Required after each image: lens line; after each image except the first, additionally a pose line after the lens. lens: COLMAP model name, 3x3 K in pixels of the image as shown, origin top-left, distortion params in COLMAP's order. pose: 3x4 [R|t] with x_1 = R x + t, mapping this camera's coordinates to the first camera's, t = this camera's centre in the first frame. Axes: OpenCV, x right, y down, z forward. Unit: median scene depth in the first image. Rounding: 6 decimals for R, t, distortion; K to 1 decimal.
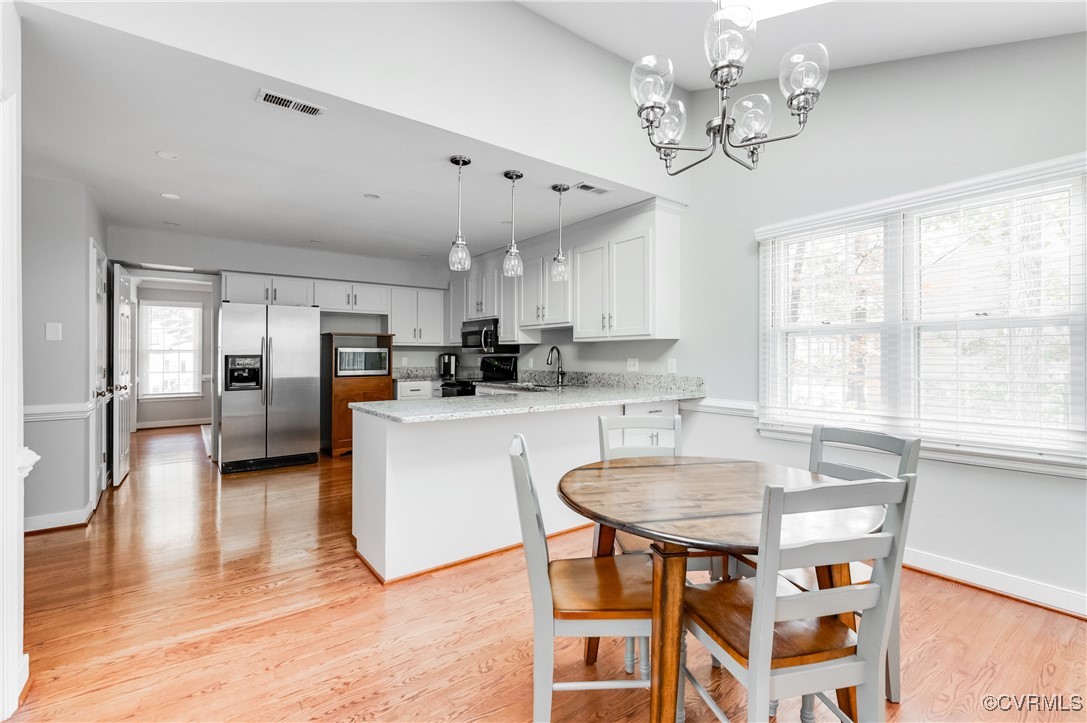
lens RADIAL K [[479.5, 0, 544.3], [0, 479.5, 350.9], [0, 0, 1]] dist [0.004001, -0.002320]
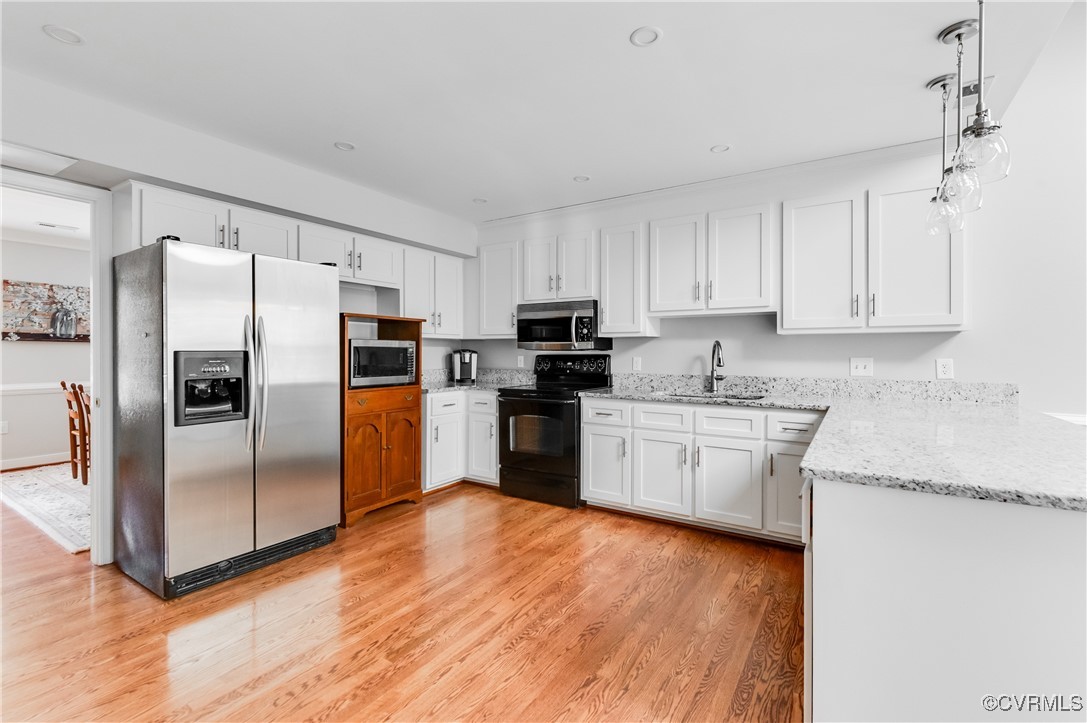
lens RADIAL K [[479.5, 0, 541.6], [0, 479.5, 357.6], [0, 0, 1]] dist [0.004001, -0.002320]
pose [[0.940296, -0.000467, 0.340358, -0.411059], [-0.006343, 0.999801, 0.018896, 0.003377], [-0.340300, -0.019927, 0.940106, 0.366810]]
